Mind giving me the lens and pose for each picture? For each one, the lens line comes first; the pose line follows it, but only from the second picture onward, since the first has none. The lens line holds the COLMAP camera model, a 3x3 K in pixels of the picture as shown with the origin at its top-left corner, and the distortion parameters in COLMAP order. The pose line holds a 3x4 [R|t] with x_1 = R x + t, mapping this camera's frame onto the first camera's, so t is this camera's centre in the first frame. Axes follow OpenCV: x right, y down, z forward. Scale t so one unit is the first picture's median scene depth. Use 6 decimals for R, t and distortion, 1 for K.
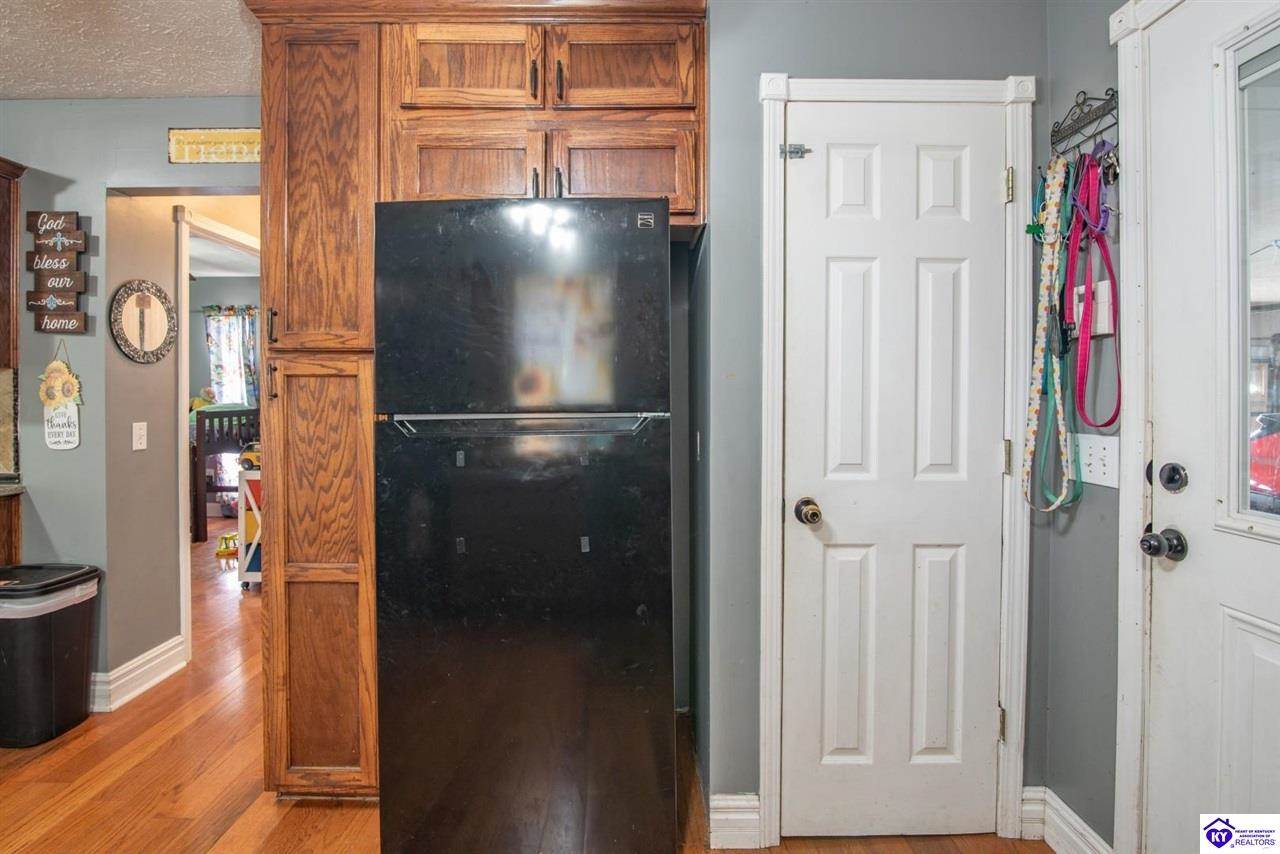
lens RADIAL K [[590.3, 0, 642.5], [0, 590.3, 400.8], [0, 0, 1]] dist [-0.016757, -0.000234]
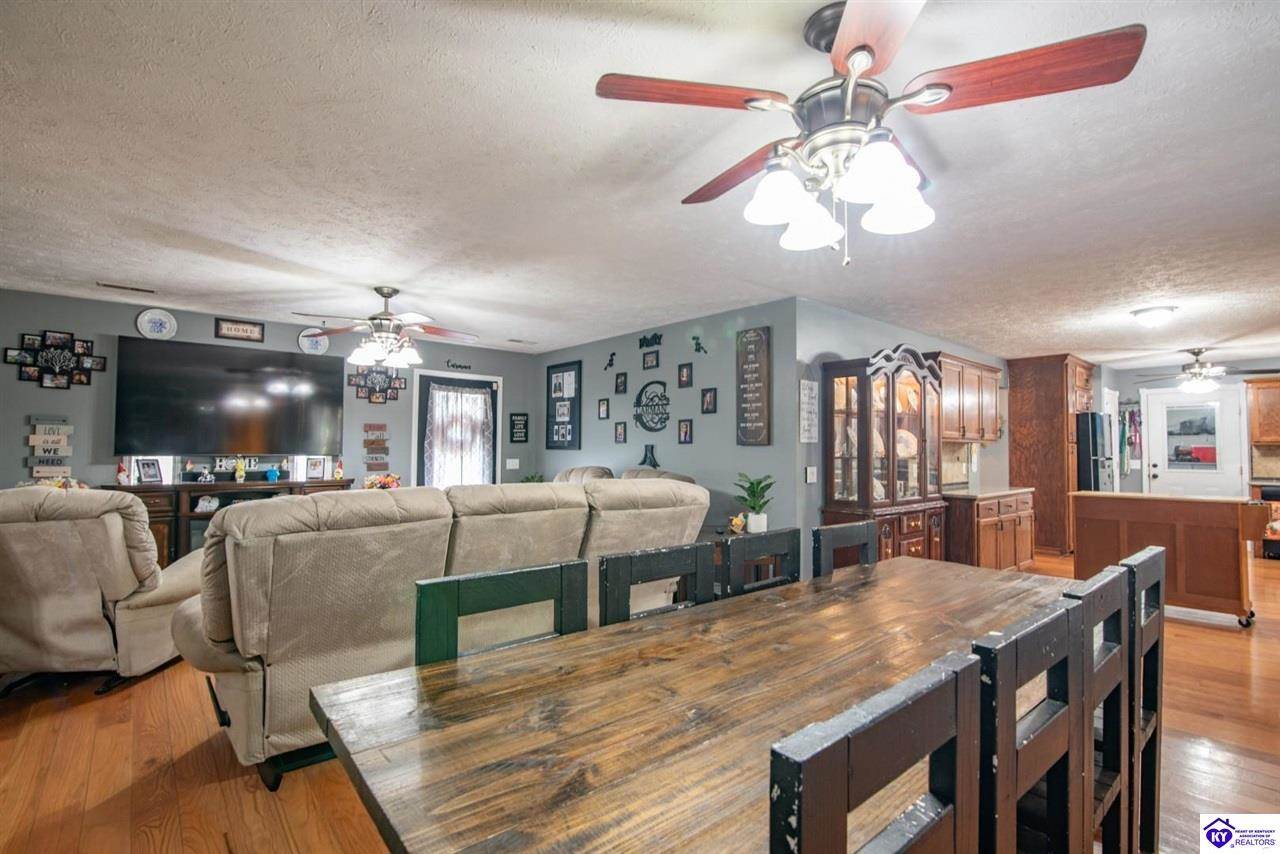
lens RADIAL K [[590.3, 0, 634.0], [0, 590.3, 430.5], [0, 0, 1]] dist [-0.016757, -0.000234]
pose [[0.776421, 0.025114, 0.629714, -4.203131], [0.003279, 0.999031, -0.043886, 0.002549], [-0.630206, 0.036139, 0.775586, -0.208411]]
